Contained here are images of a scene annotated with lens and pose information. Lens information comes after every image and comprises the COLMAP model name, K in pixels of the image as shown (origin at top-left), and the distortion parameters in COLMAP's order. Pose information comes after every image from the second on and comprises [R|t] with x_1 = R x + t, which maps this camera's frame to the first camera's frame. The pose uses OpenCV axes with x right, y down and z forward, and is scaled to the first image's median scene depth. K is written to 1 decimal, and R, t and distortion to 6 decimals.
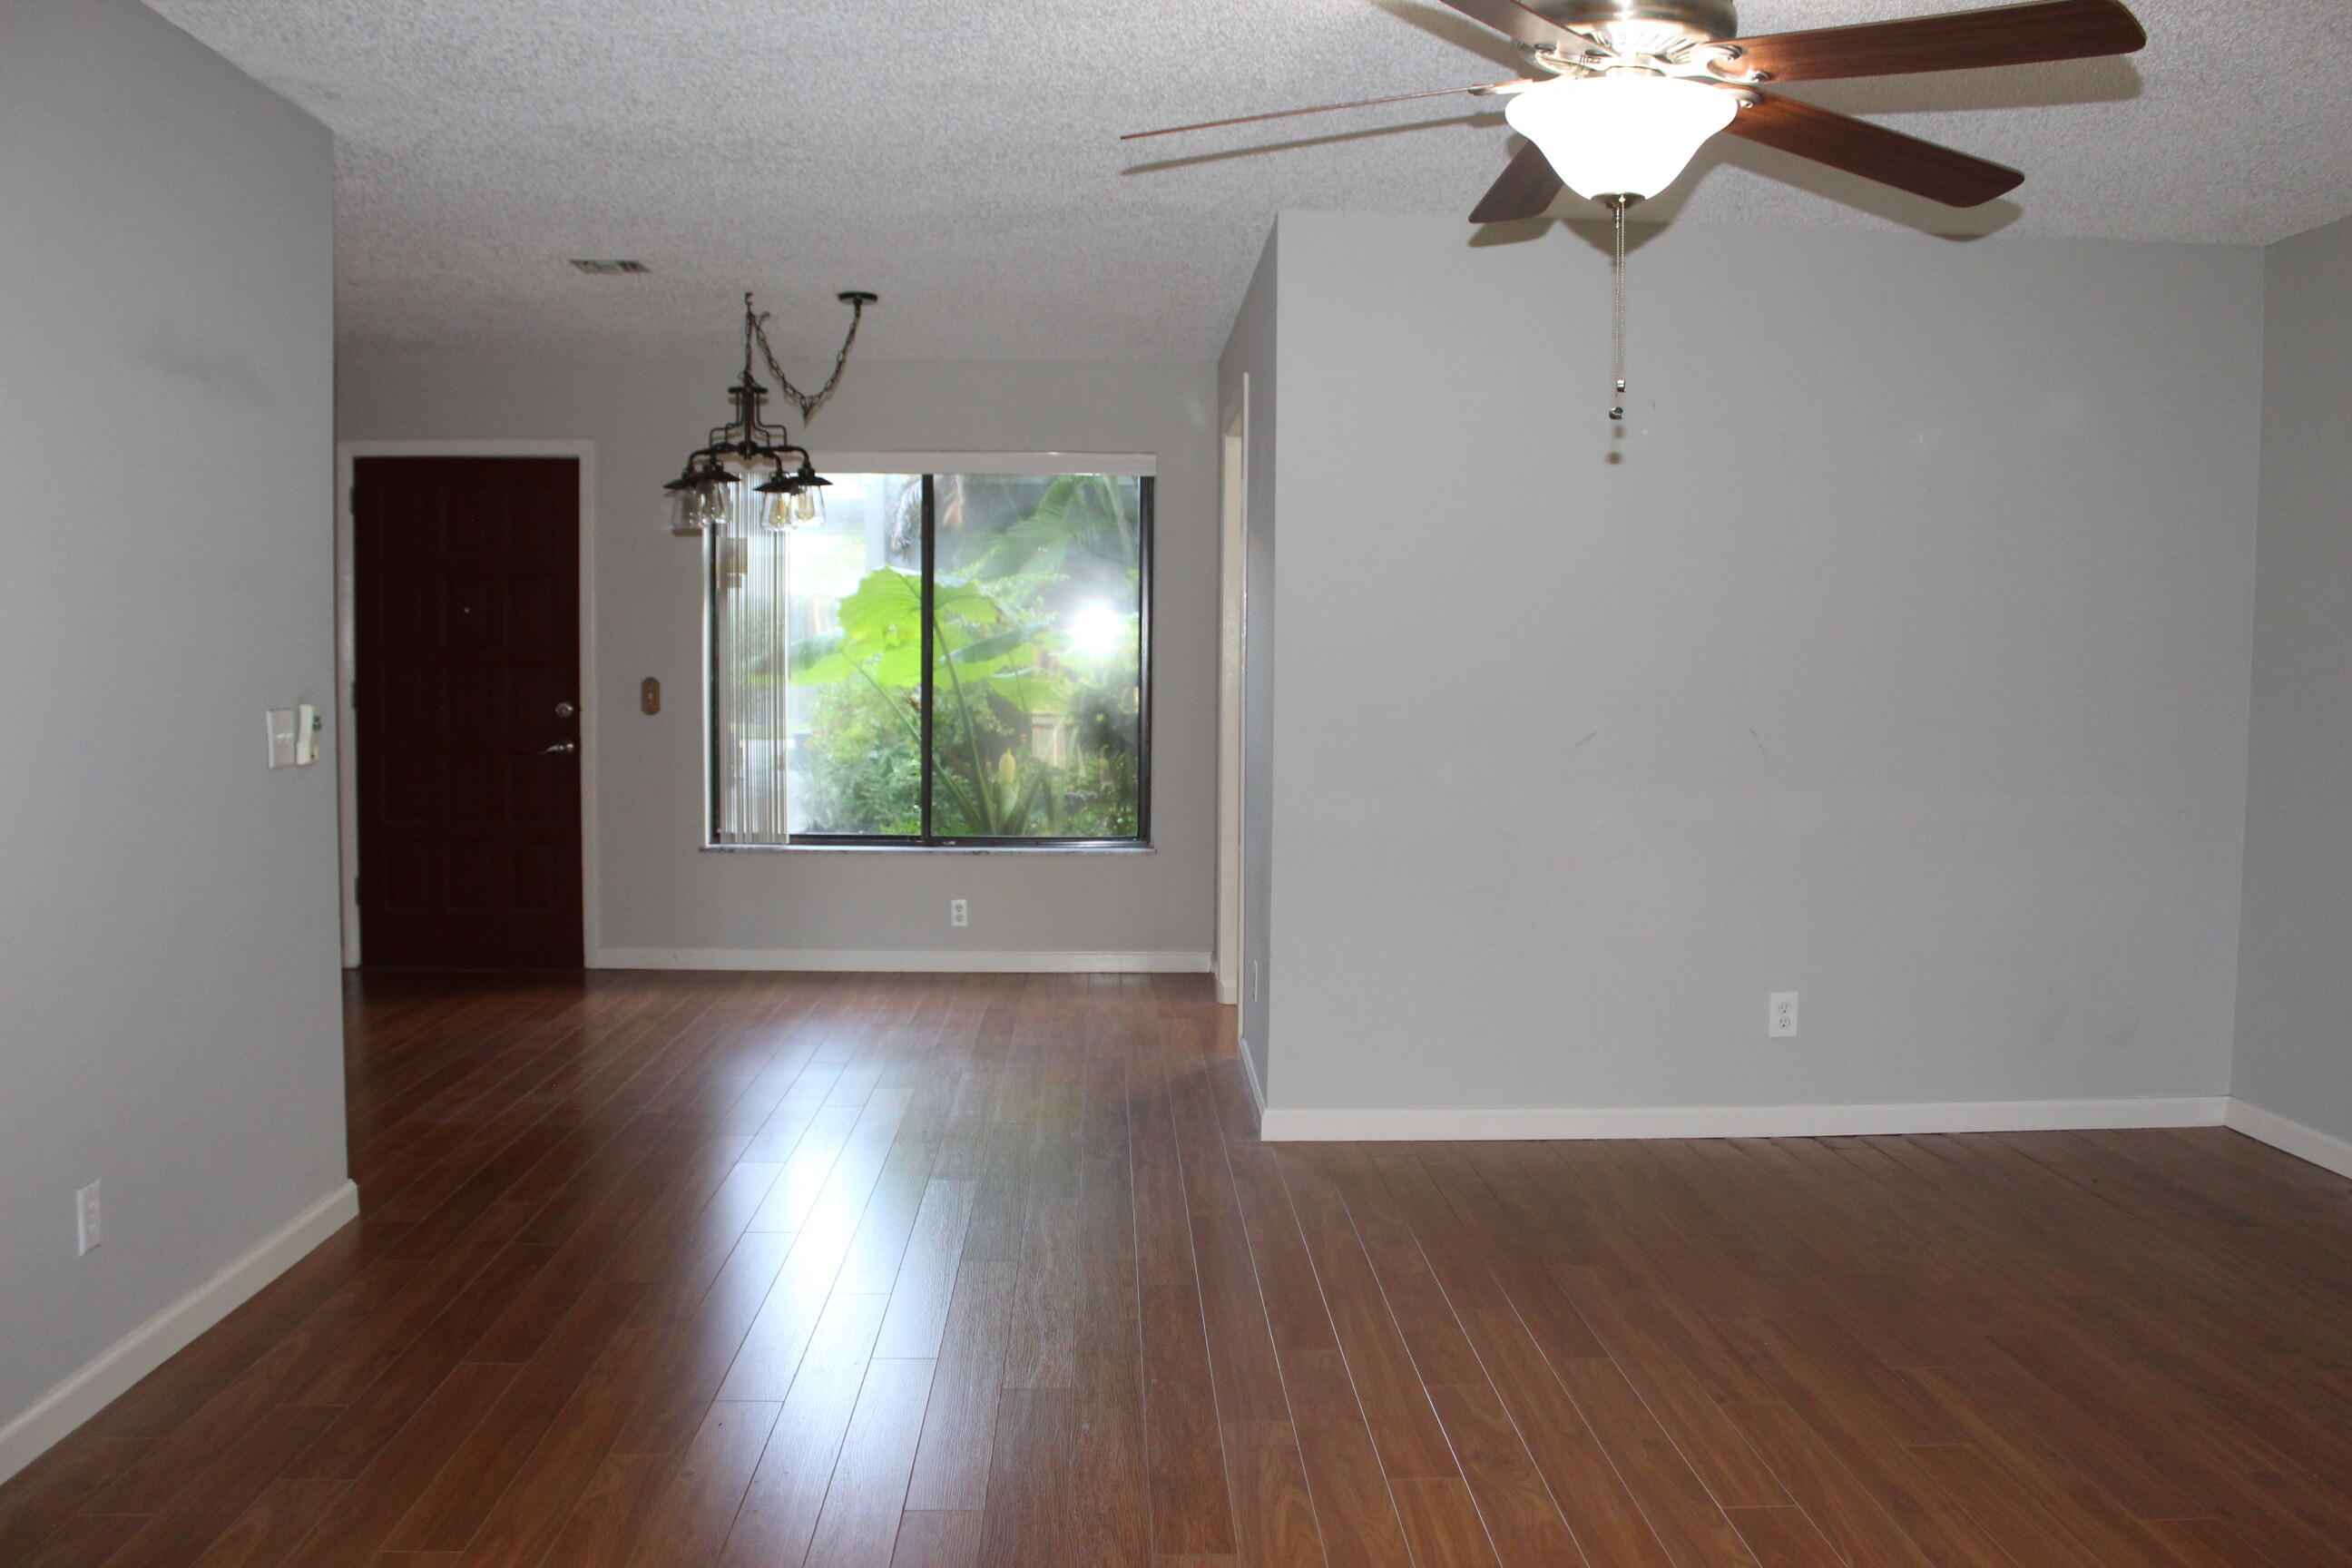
lens RADIAL K [[1964.4, 0, 1186.8], [0, 1964.4, 780.6], [0, 0, 1]] dist [-0.169066, 0.160060]
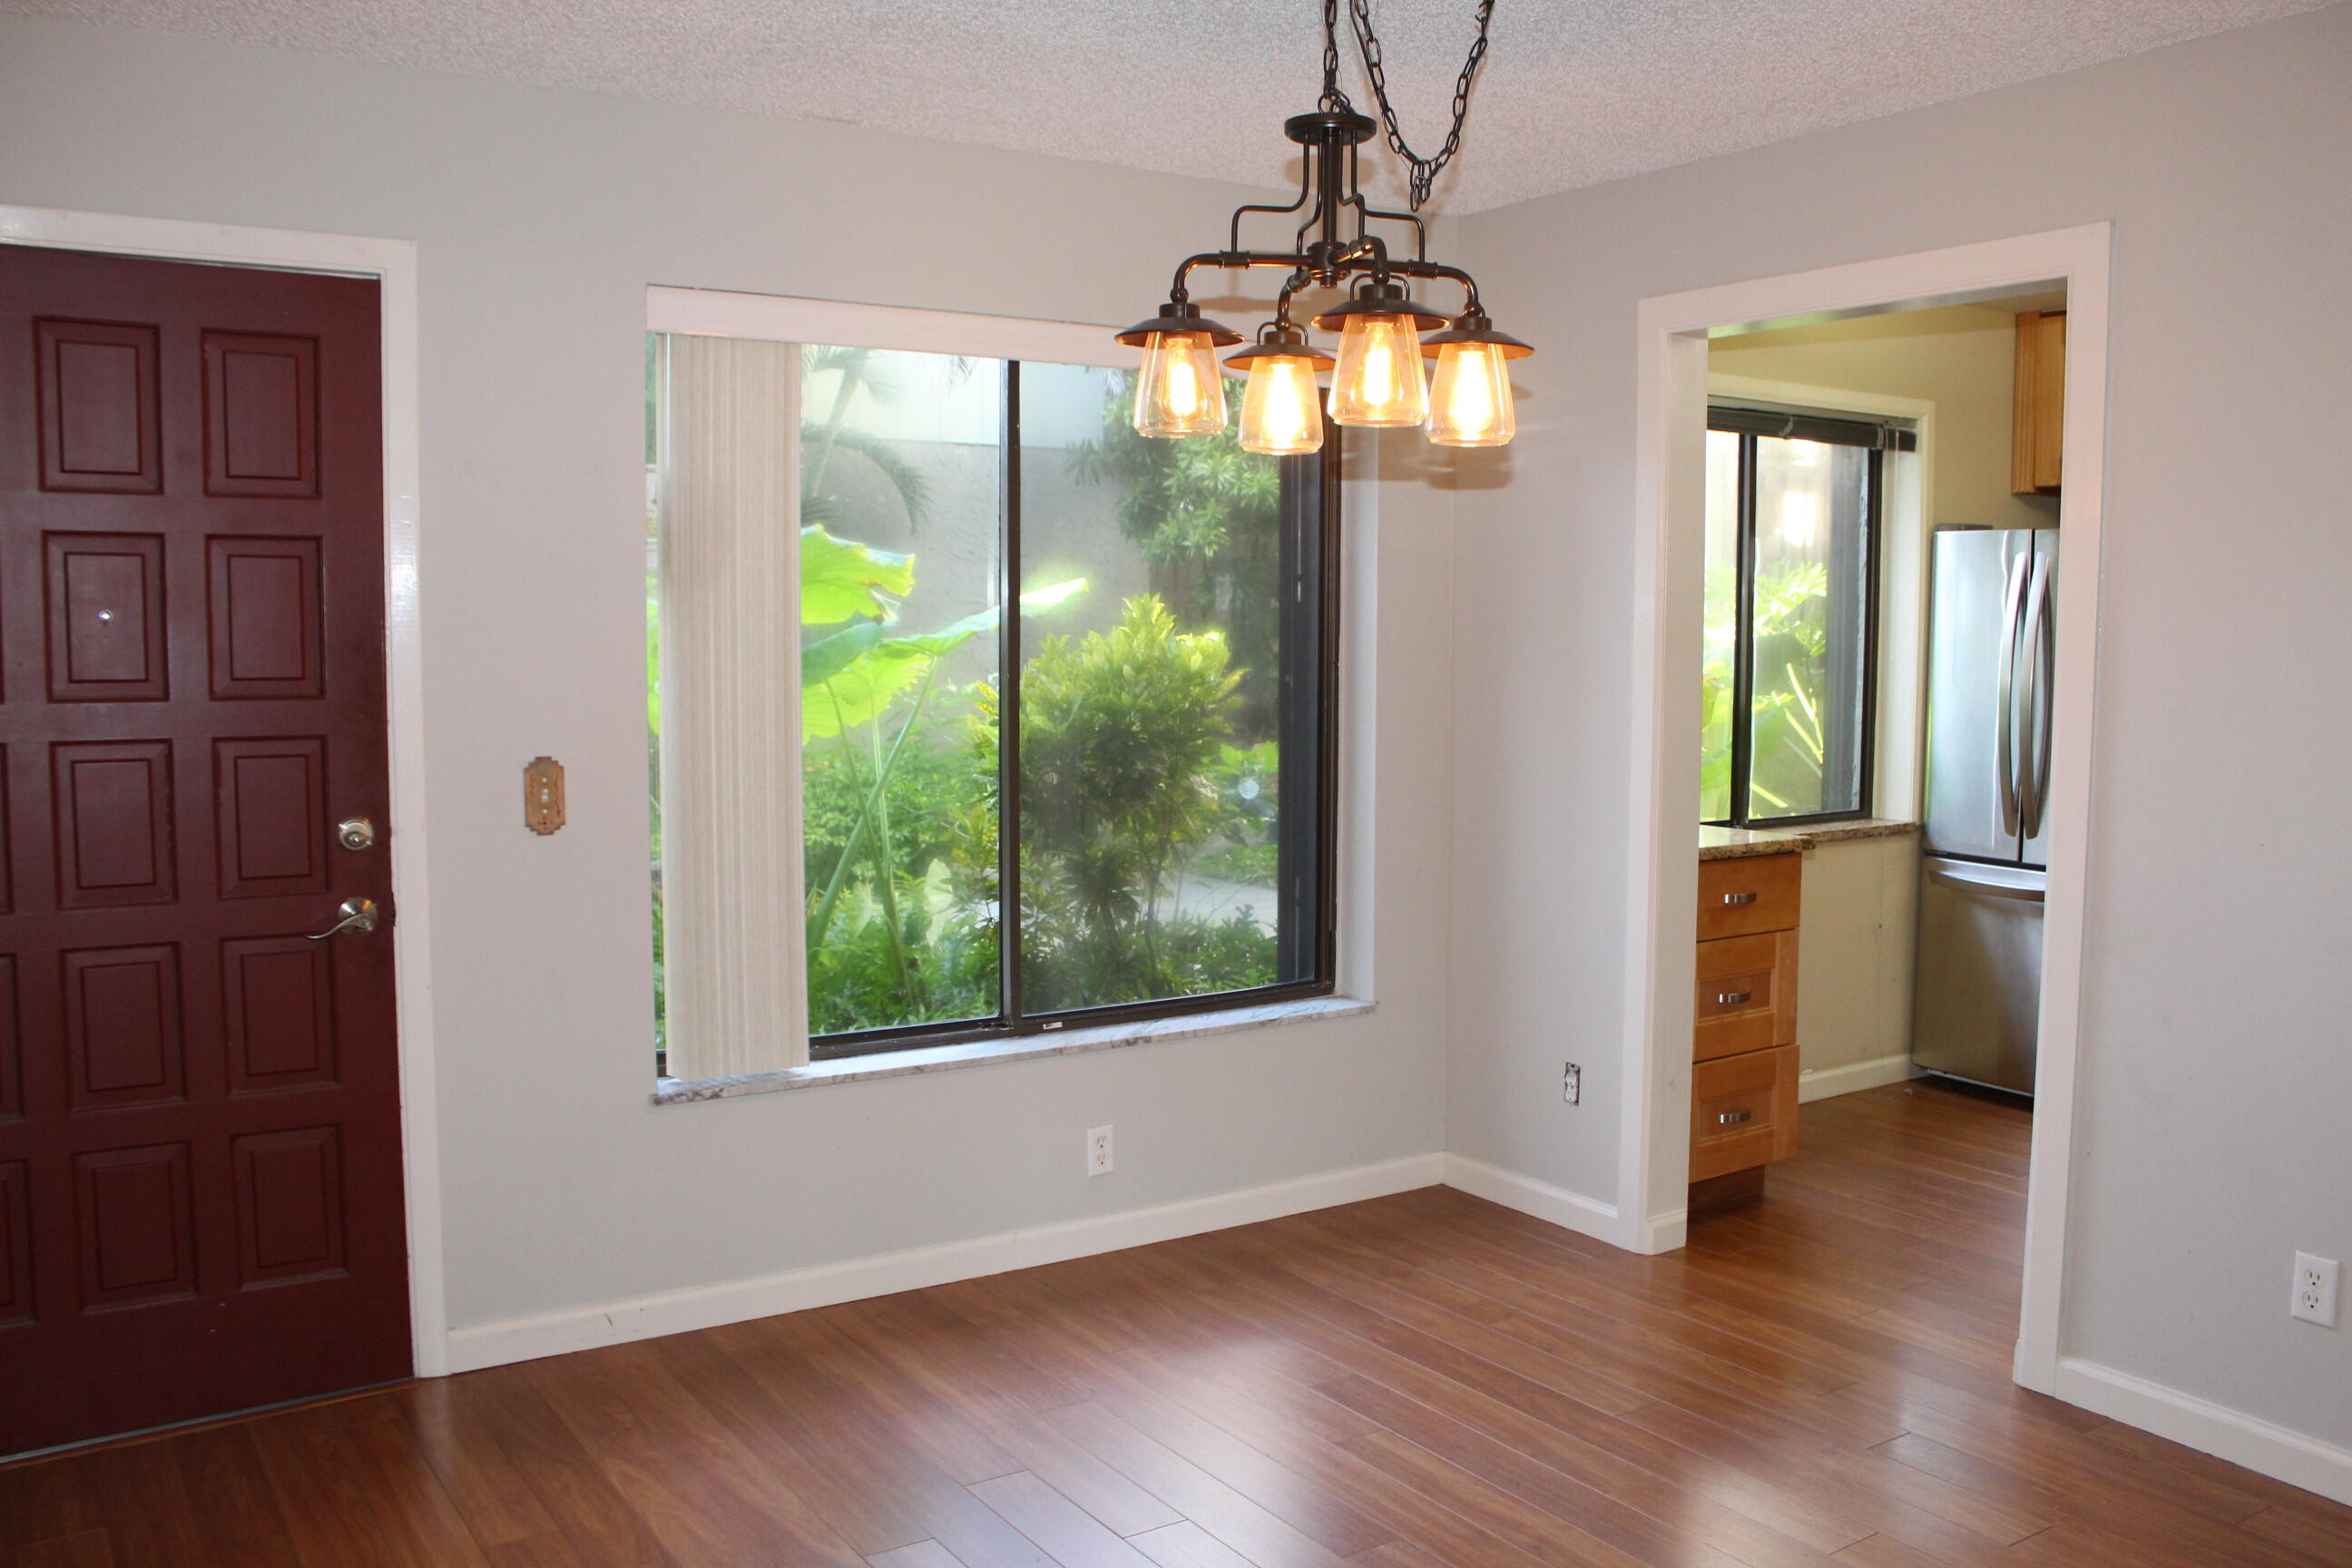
lens RADIAL K [[1964.4, 0, 1186.8], [0, 1964.4, 780.6], [0, 0, 1]] dist [-0.169066, 0.160060]
pose [[0.861434, -0.048726, 0.505527, -0.379972], [0.036555, 0.998754, 0.033976, -0.057554], [-0.506552, -0.010788, 0.862142, 0.514450]]
